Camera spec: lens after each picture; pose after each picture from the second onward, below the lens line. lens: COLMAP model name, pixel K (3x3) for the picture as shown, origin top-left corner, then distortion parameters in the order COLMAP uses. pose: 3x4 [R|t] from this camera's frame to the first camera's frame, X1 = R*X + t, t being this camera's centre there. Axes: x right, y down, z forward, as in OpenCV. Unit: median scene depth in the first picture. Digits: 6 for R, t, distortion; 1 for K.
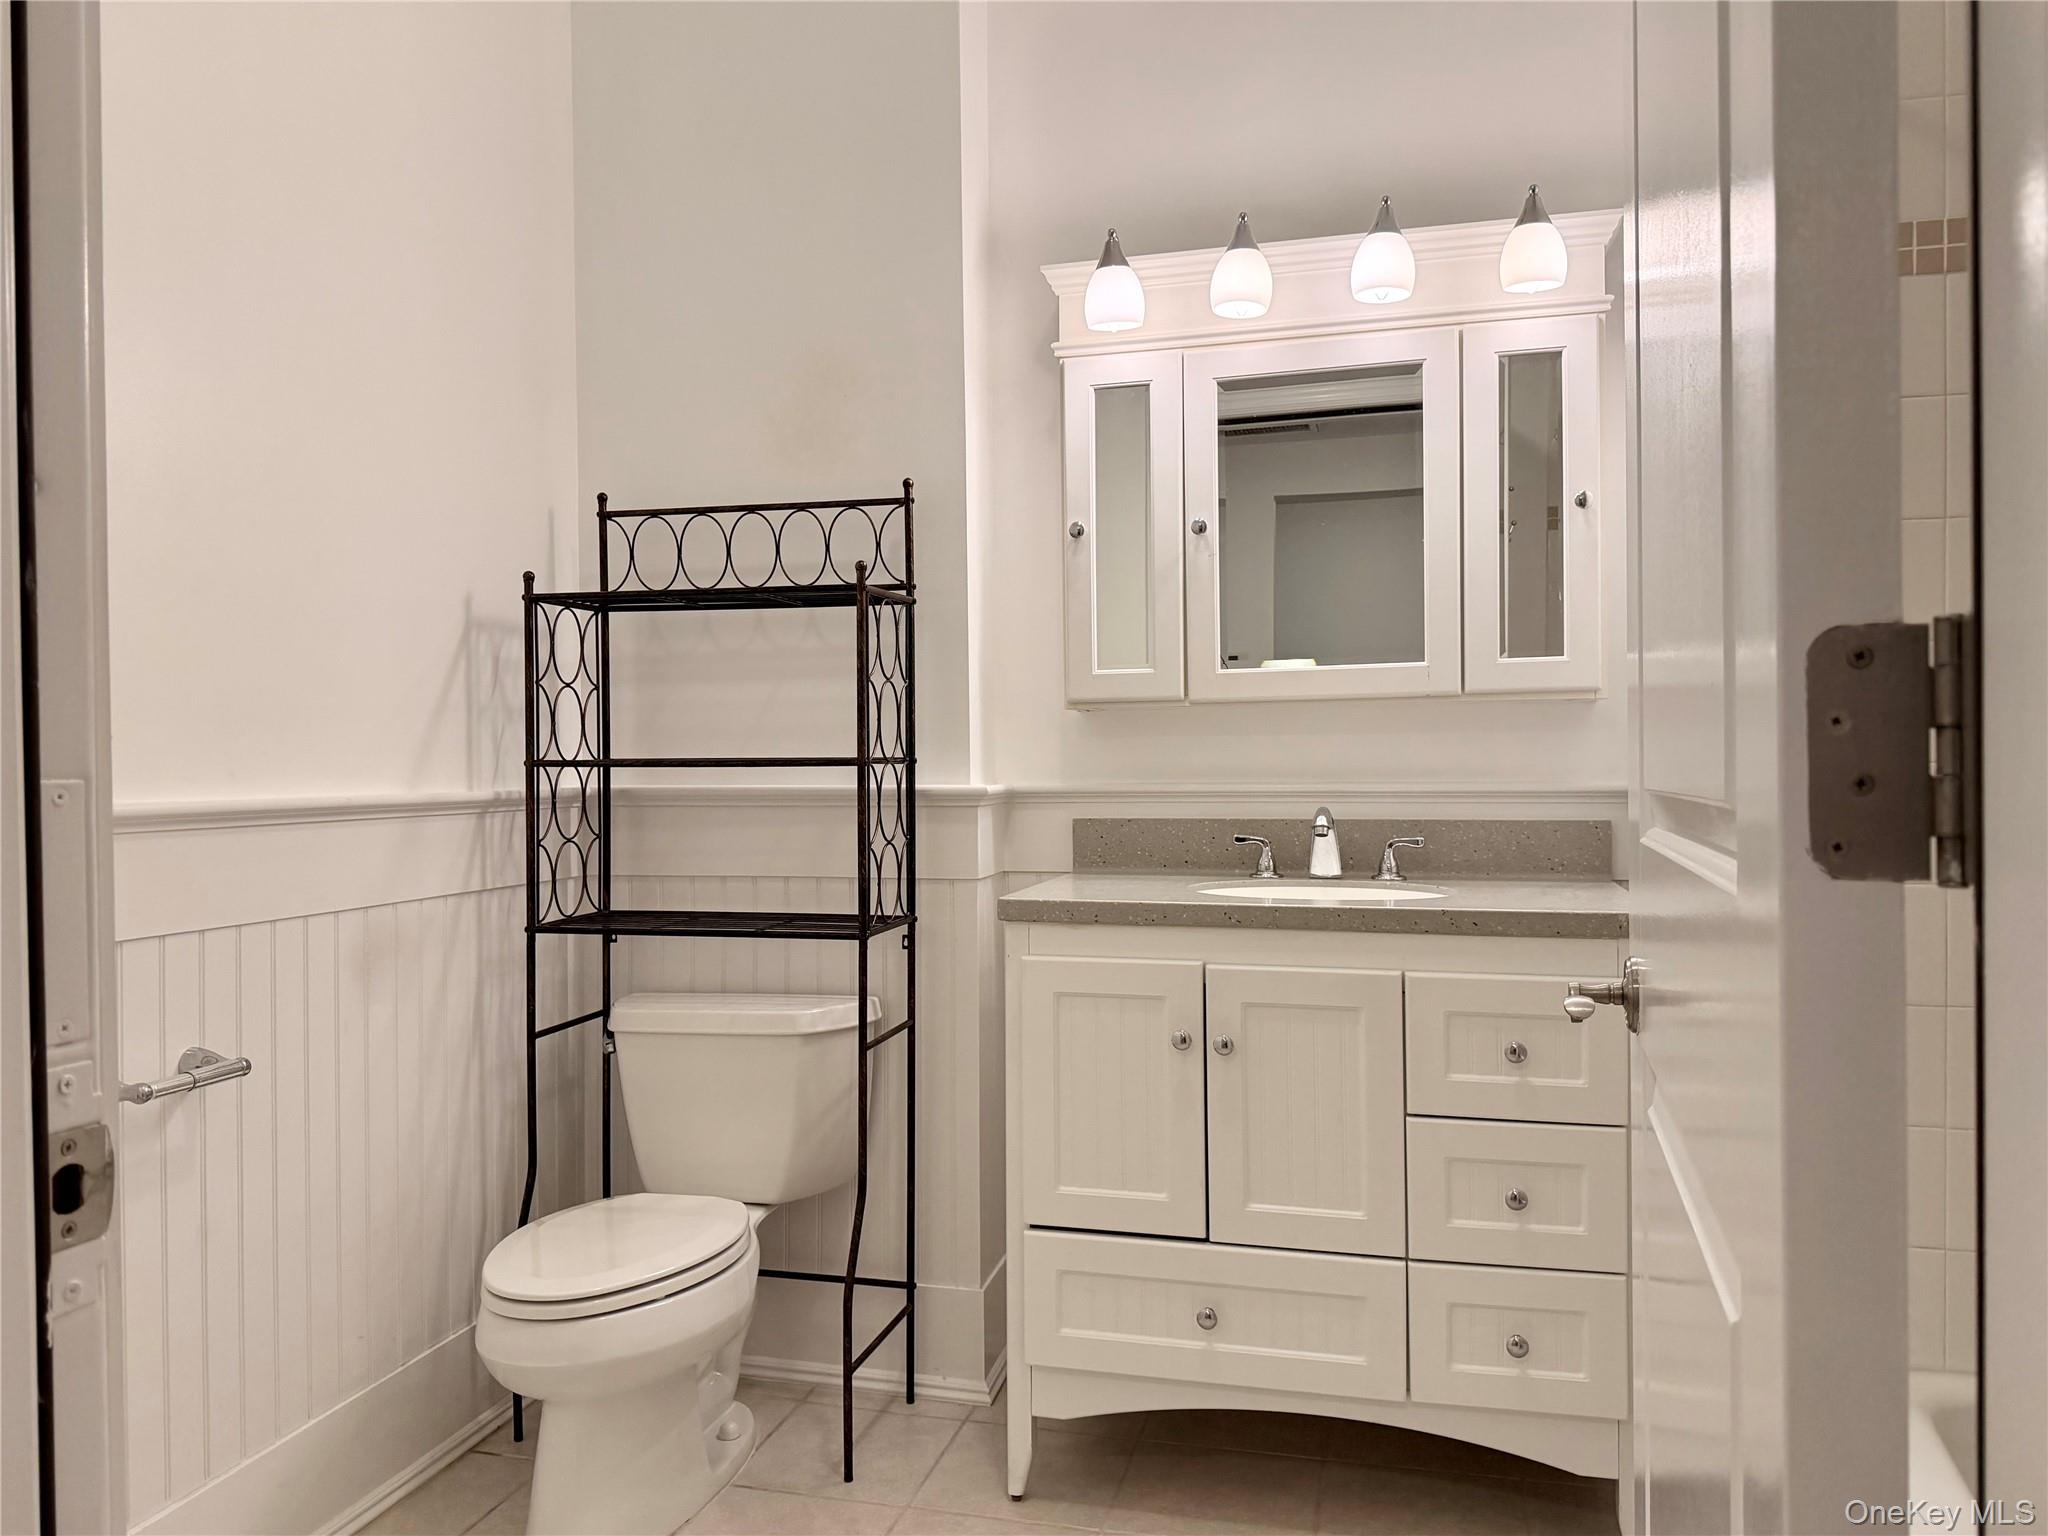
lens RADIAL K [[1454.5, 0, 1028.5], [0, 1454.5, 773.4], [0, 0, 1]] dist [0.000081, -0.020366]
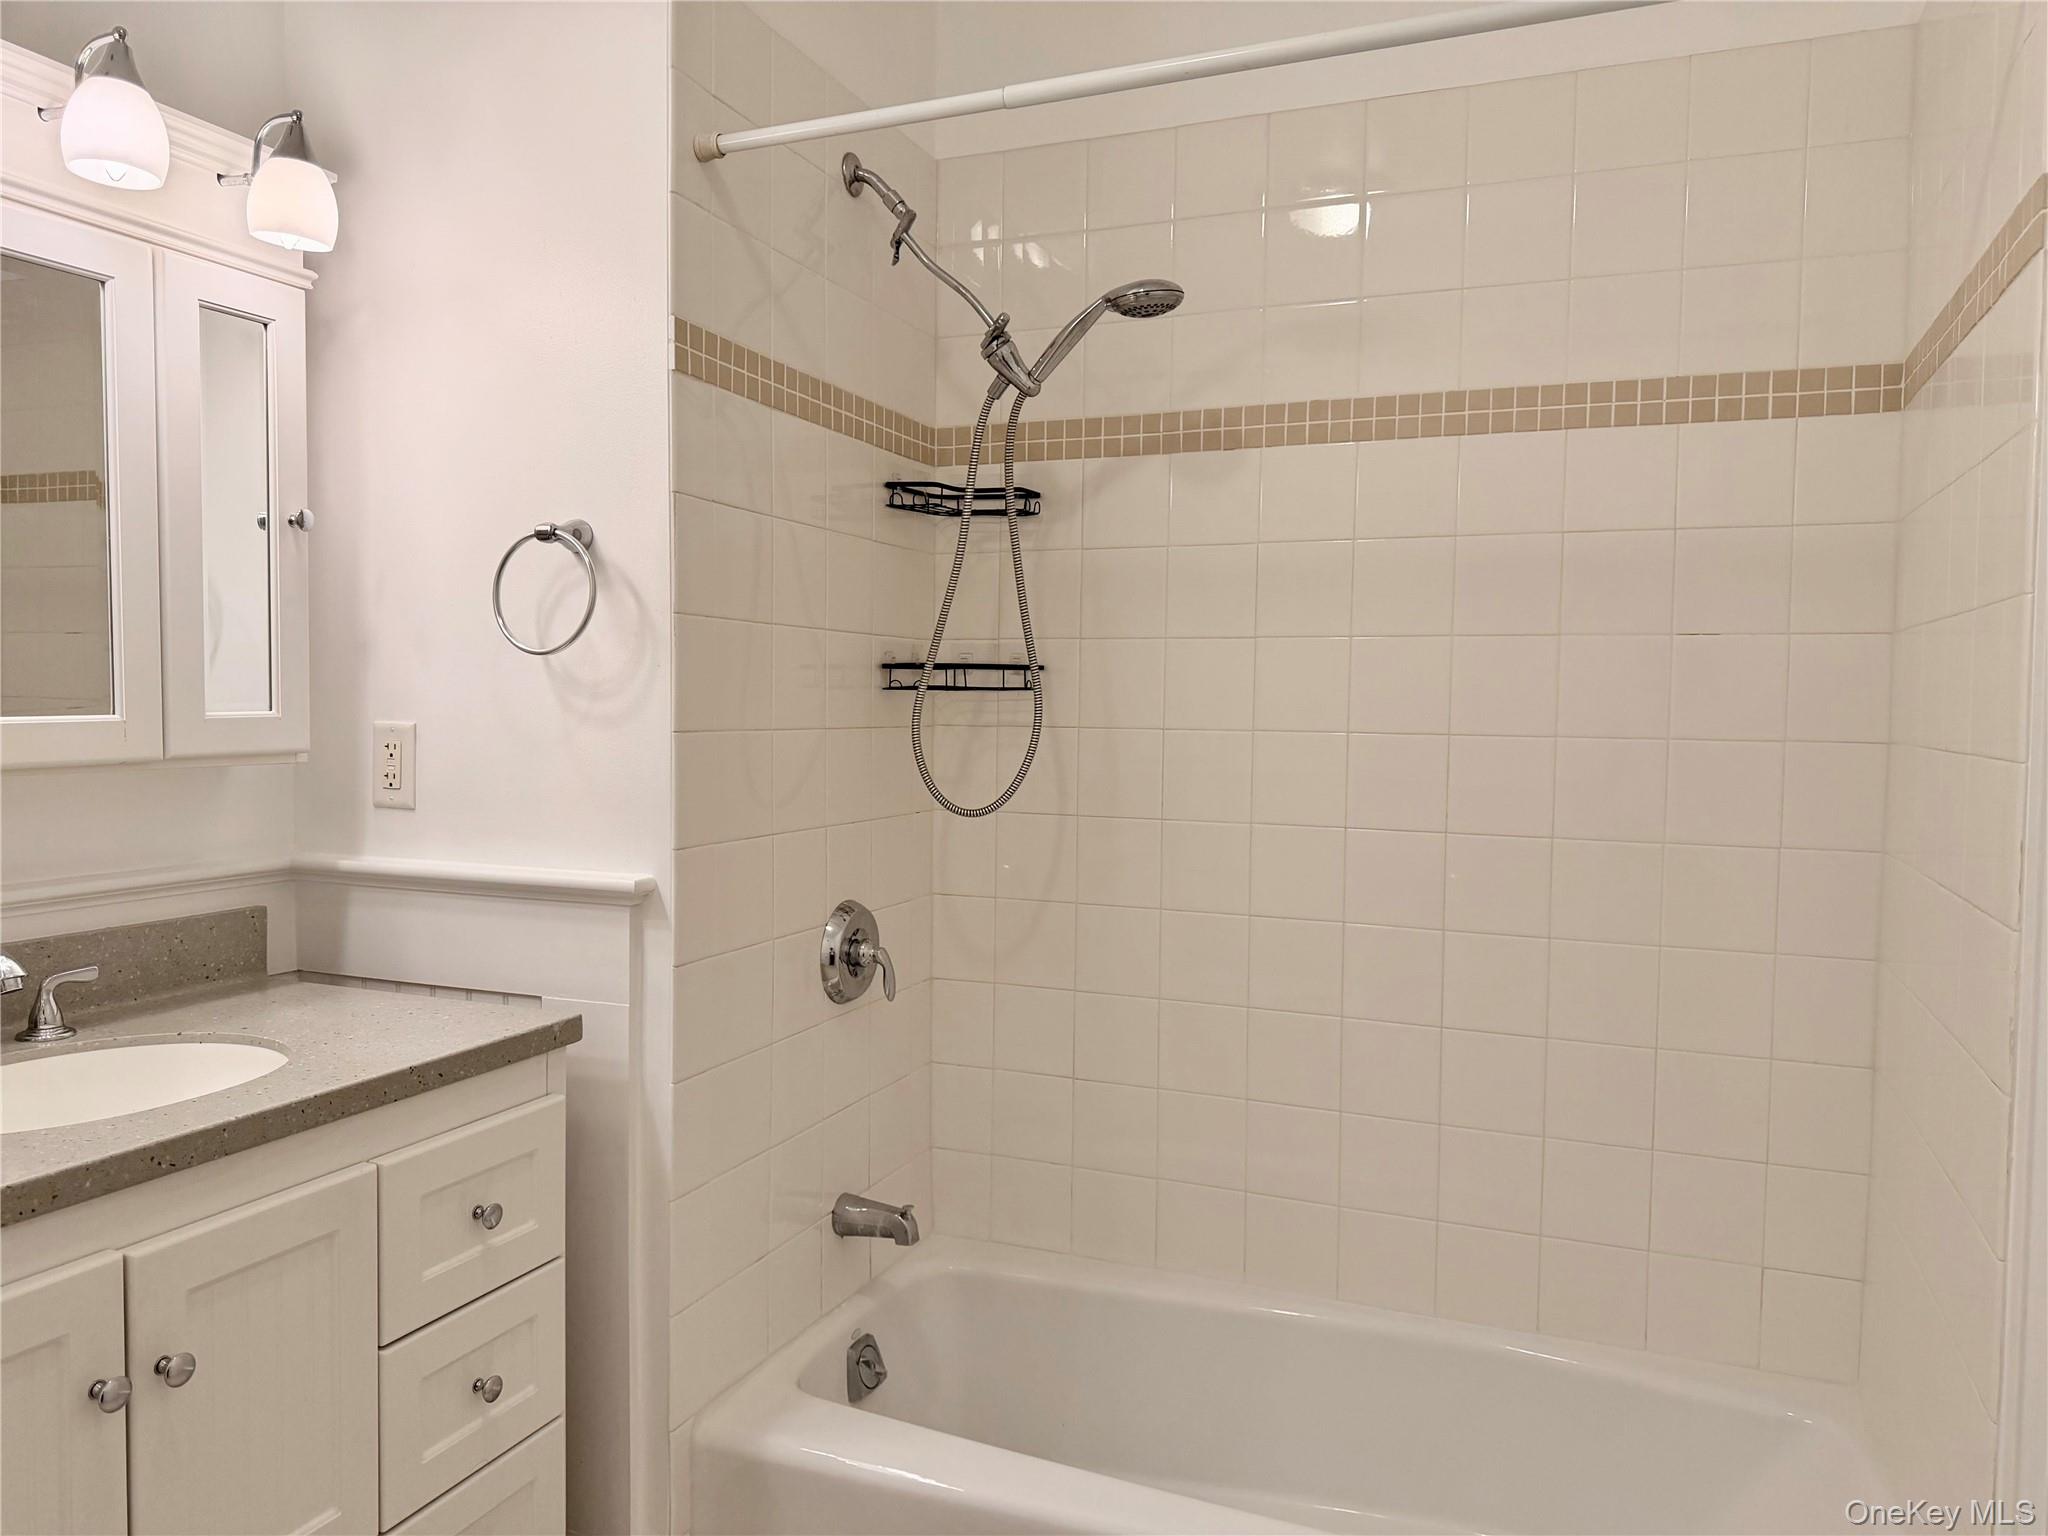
lens RADIAL K [[1454.5, 0, 1028.3], [0, 1454.5, 762.1], [0, 0, 1]] dist [0.000081, -0.020366]
pose [[0.128834, -0.048292, 0.990490, -0.367198], [-0.011571, 0.998672, 0.050196, -0.095999], [-0.991599, -0.017928, 0.128104, 0.488647]]
